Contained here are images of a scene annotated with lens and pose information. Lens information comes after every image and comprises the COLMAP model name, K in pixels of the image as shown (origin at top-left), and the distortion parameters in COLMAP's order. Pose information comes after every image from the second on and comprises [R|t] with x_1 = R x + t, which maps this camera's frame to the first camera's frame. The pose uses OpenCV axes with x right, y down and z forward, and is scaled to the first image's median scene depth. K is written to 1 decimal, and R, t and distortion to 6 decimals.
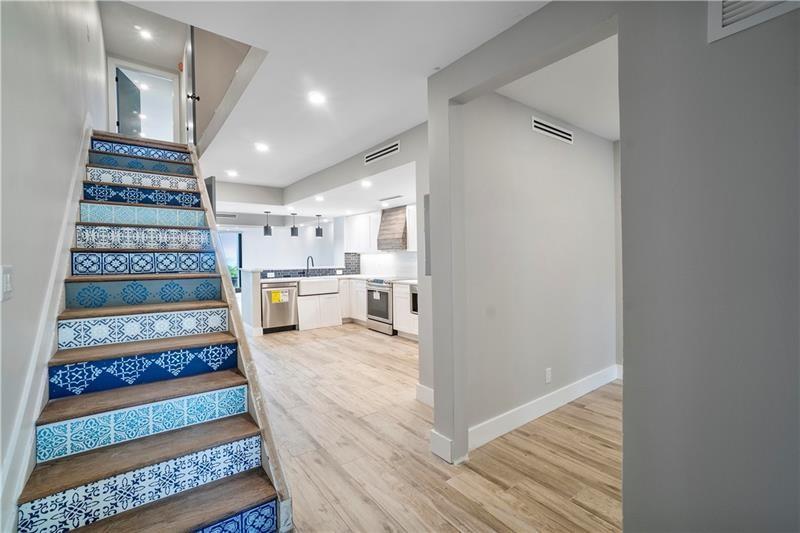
lens RADIAL K [[349.4, 0, 406.2], [0, 349.4, 270.4], [0, 0, 1]] dist [0.000143, 0.000979]
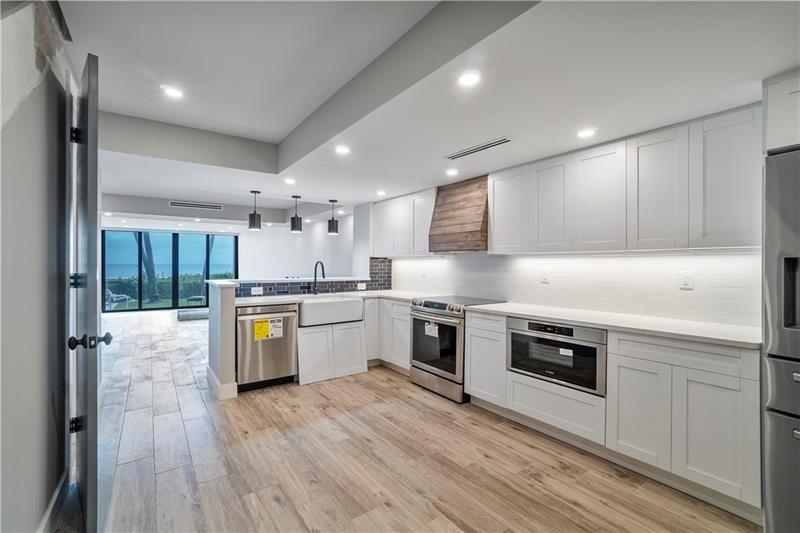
lens RADIAL K [[349.4, 0, 395.3], [0, 349.4, 264.2], [0, 0, 1]] dist [0.000143, 0.000979]
pose [[0.998876, 0.009006, -0.046547, -0.112678], [-0.010876, 0.999137, -0.040086, -0.012743], [0.046145, 0.040547, 0.998111, 0.390634]]
